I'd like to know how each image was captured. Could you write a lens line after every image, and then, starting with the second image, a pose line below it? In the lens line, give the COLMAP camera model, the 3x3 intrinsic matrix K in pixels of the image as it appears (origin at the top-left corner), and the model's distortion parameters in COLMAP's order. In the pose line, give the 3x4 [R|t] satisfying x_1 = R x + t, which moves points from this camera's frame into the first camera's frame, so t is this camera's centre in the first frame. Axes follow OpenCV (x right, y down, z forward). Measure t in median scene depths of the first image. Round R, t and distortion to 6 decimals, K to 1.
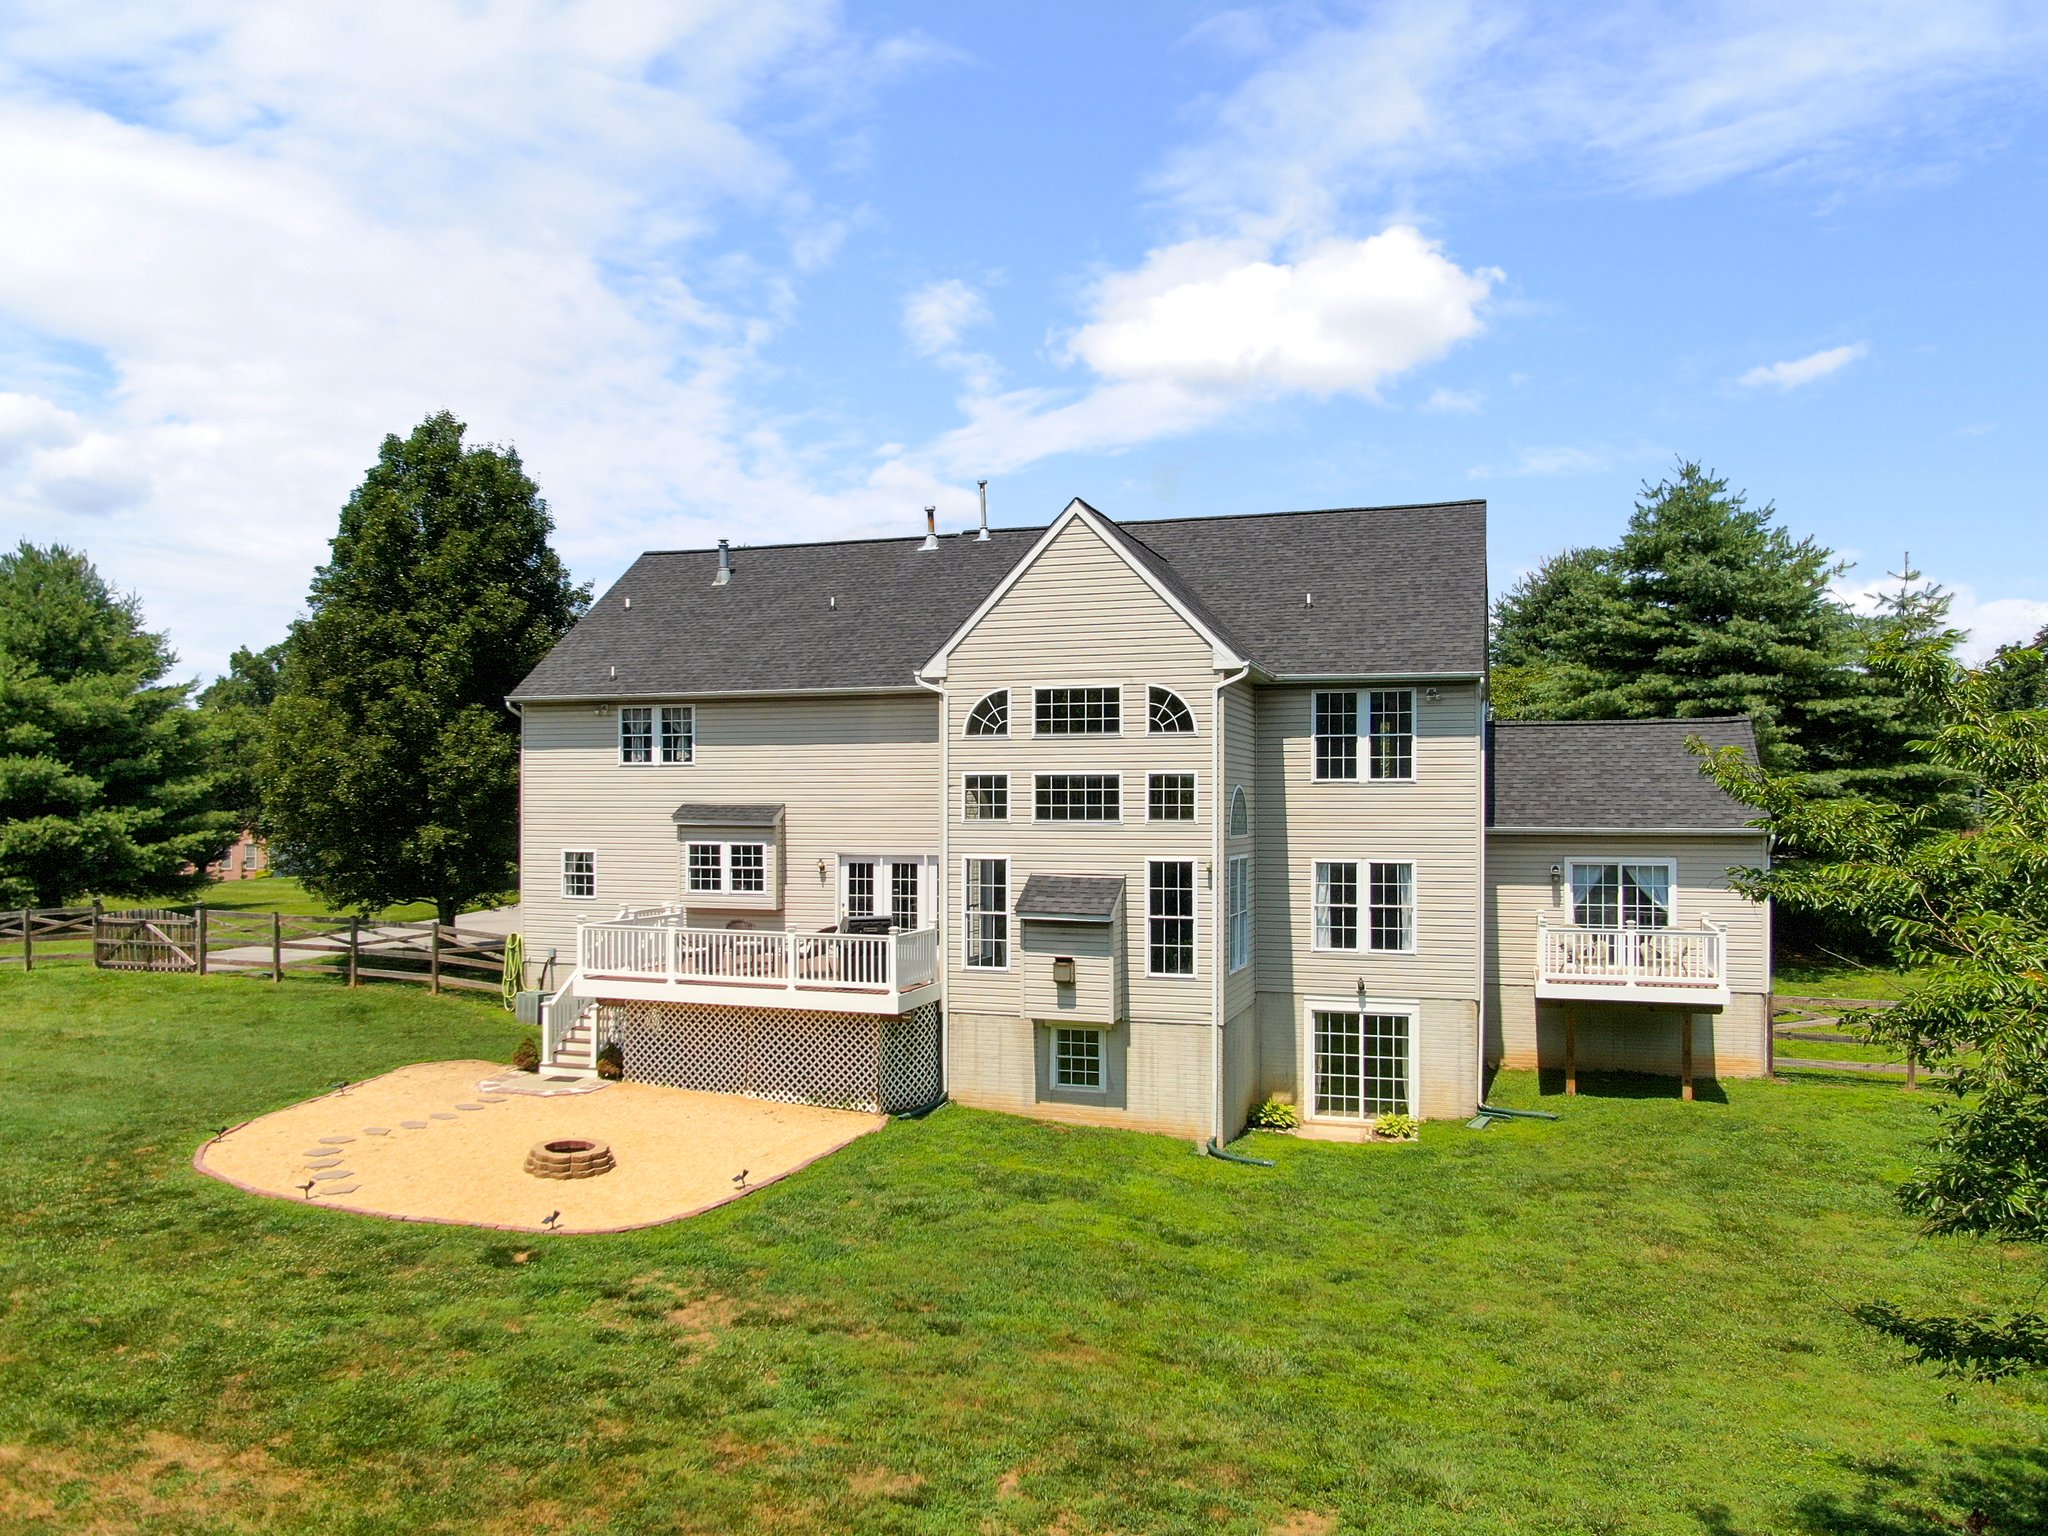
lens RADIAL K [[1489.7, 0, 1026.5], [0, 1489.7, 789.7], [0, 0, 1]] dist [-0.012273, 0.000494]
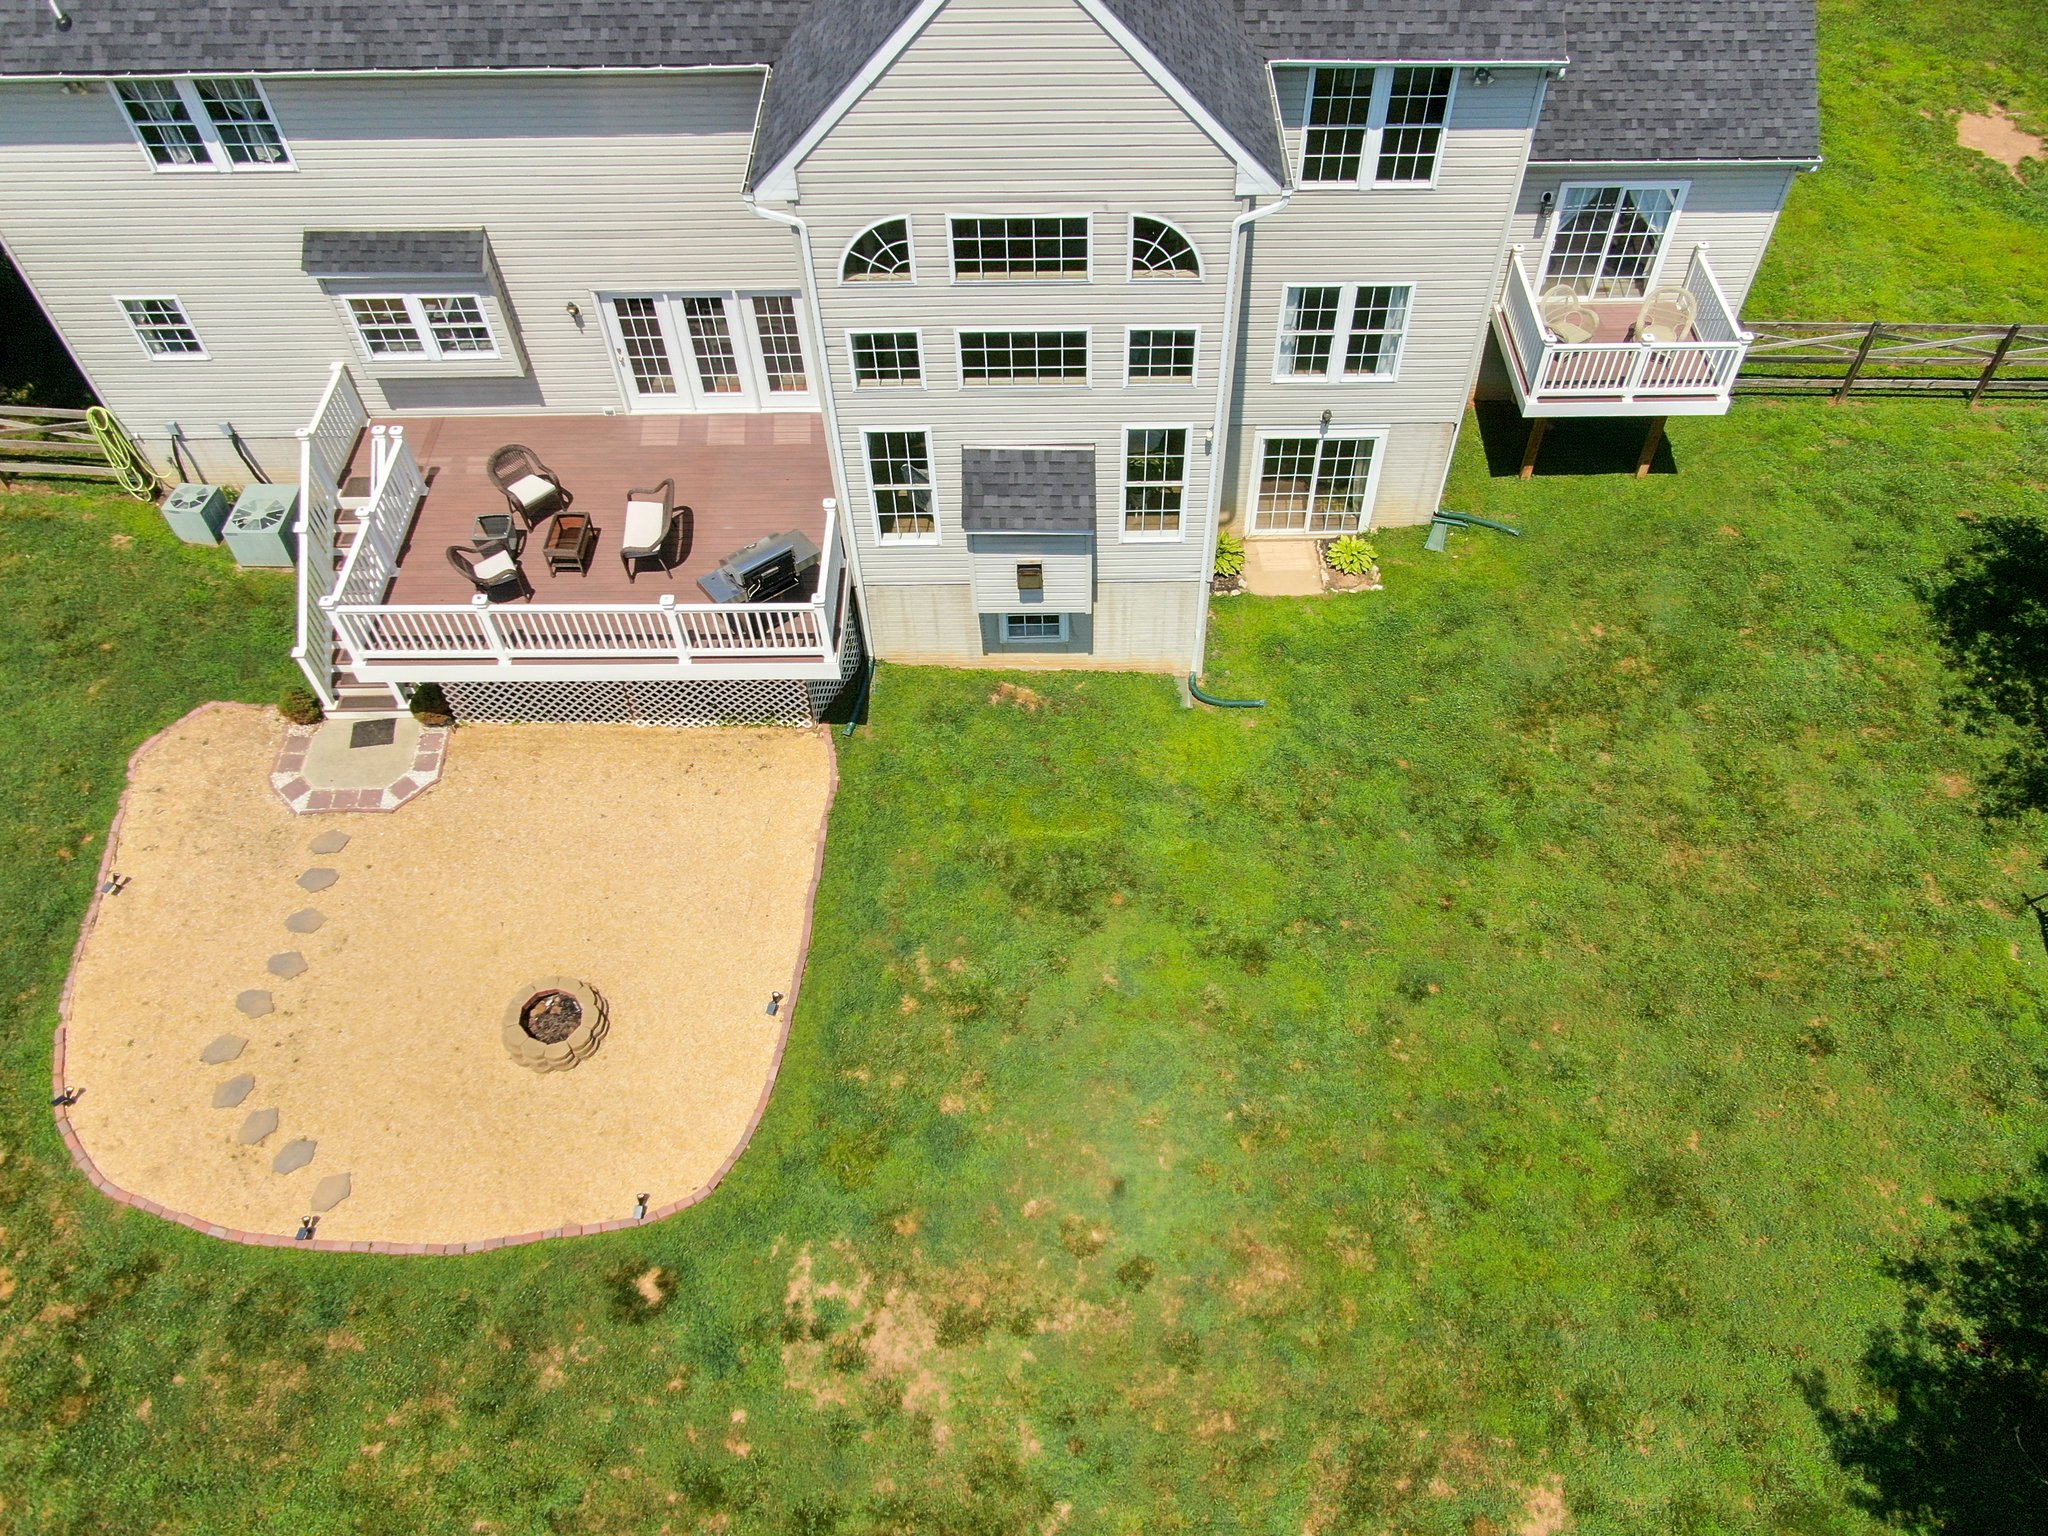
lens RADIAL K [[1508.0, 0, 1091.7], [0, 1508.0, 791.8], [0, 0, 1]] dist [-0.015175, 0.004736]
pose [[0.941850, -0.263939, 0.207976, -0.130843], [-0.009245, 0.598327, 0.801198, -0.419666], [-0.335906, -0.756532, 0.561095, 0.415180]]
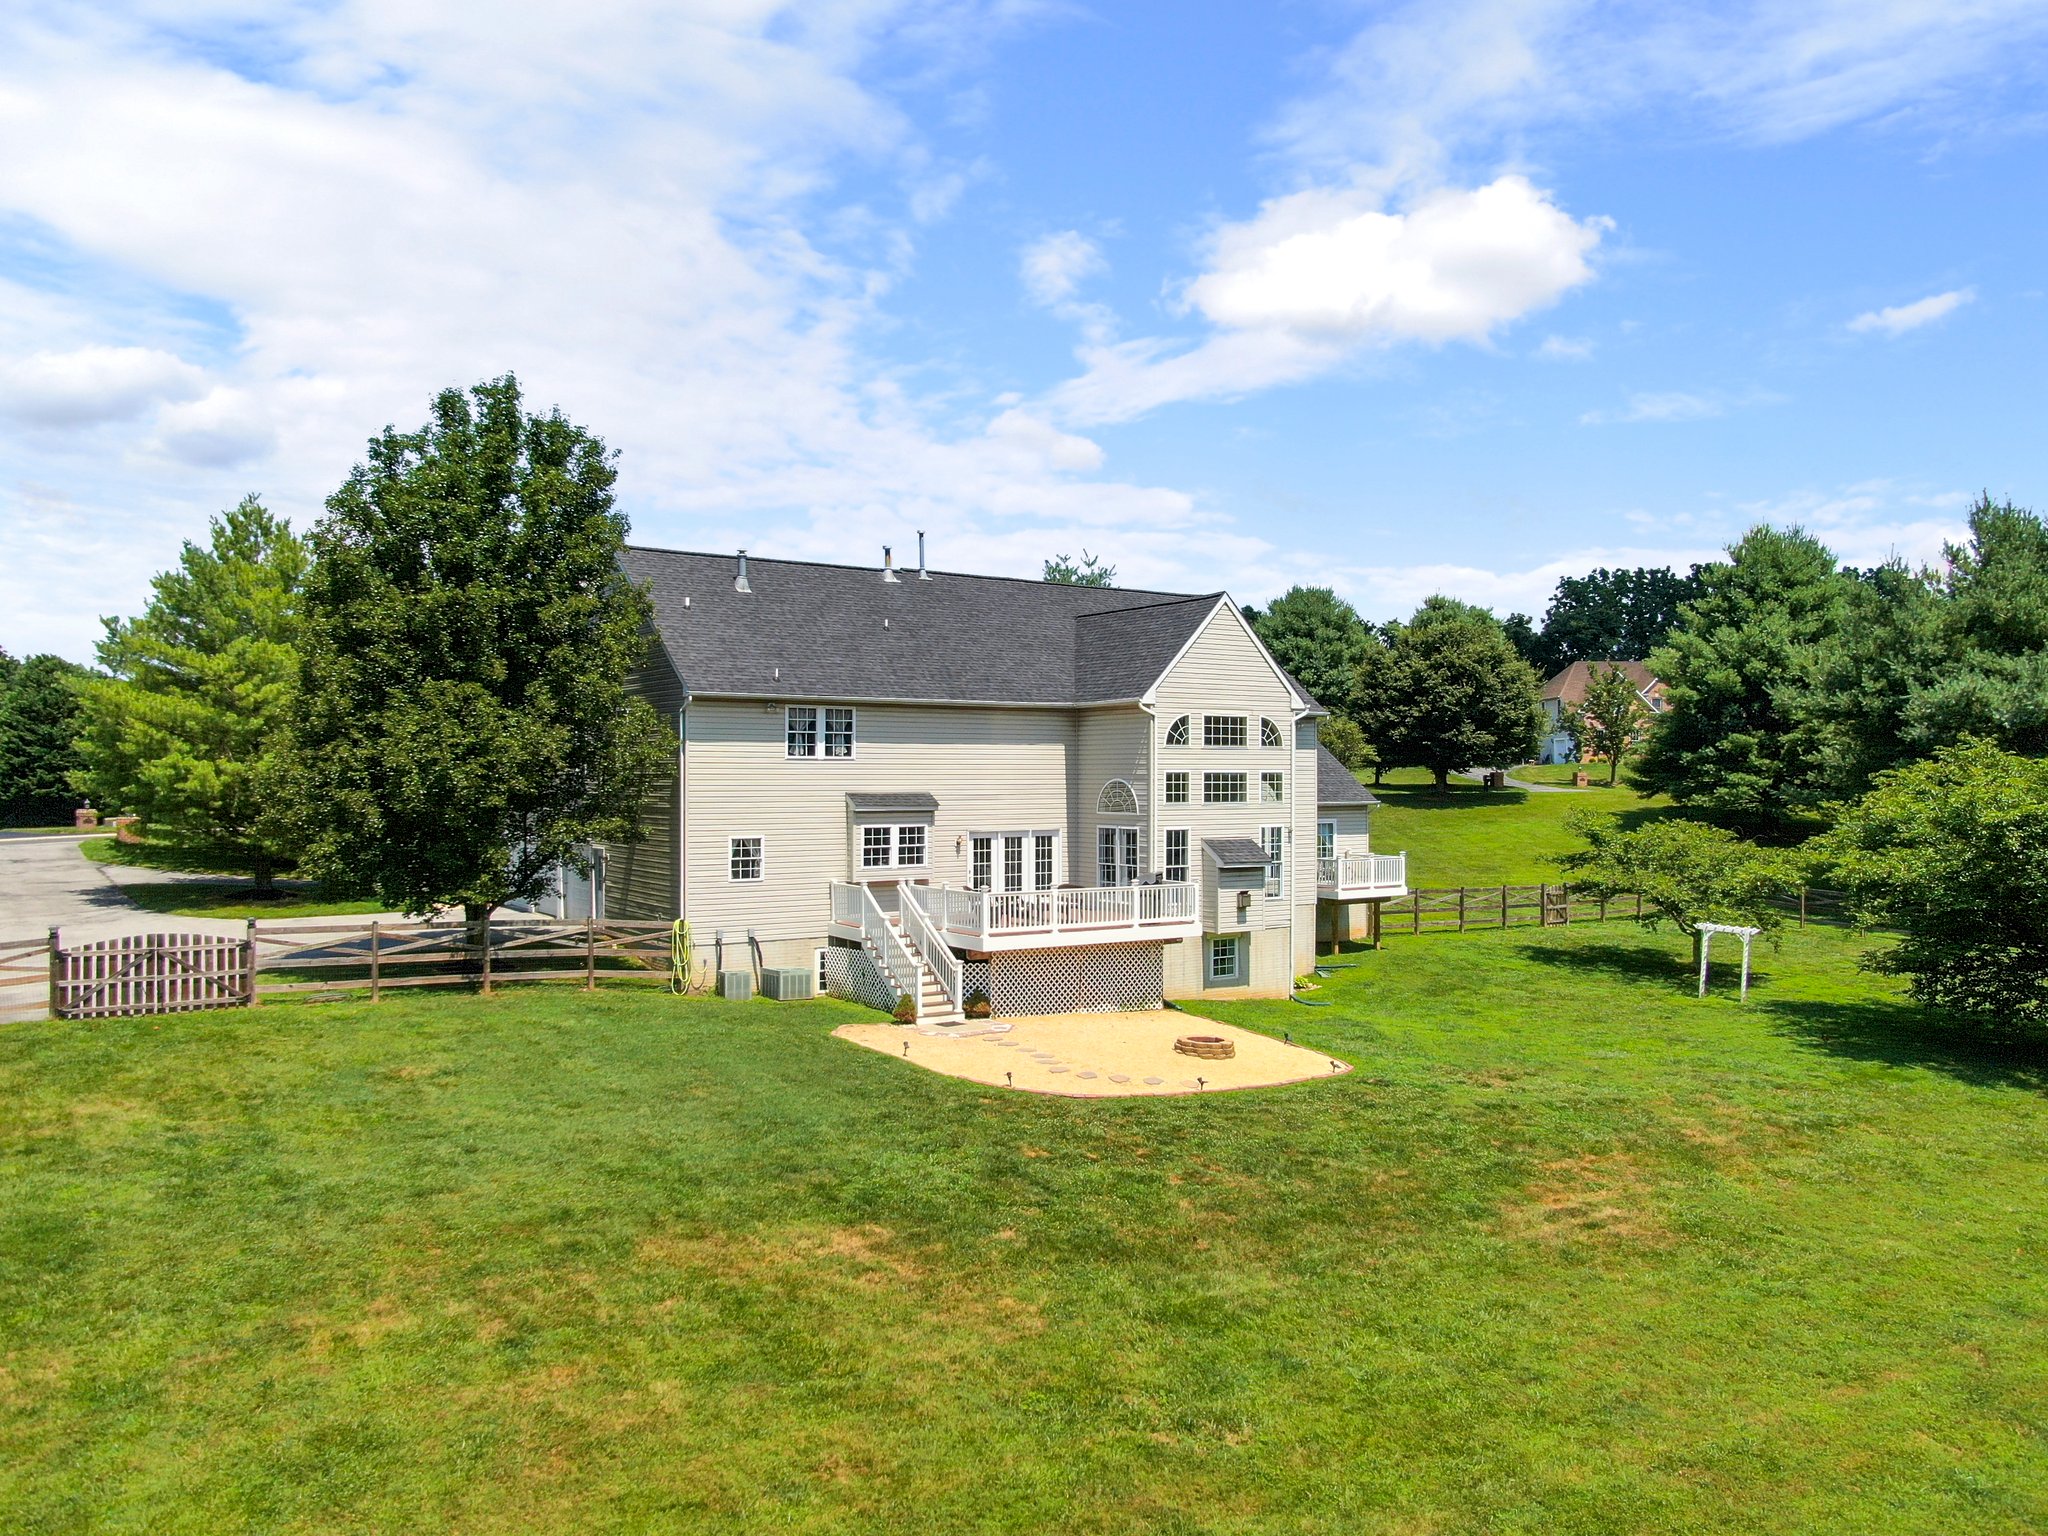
lens RADIAL K [[1477.6, 0, 1024.0], [0, 1477.6, 768.0], [0, 0, 1]] dist [-0.014756, 0.006278]
pose [[0.609795, 0.002420, 0.792555, -1.232610], [-0.008312, 0.999960, 0.003341, -0.017289], [-0.792516, -0.008625, 0.609791, 0.226359]]
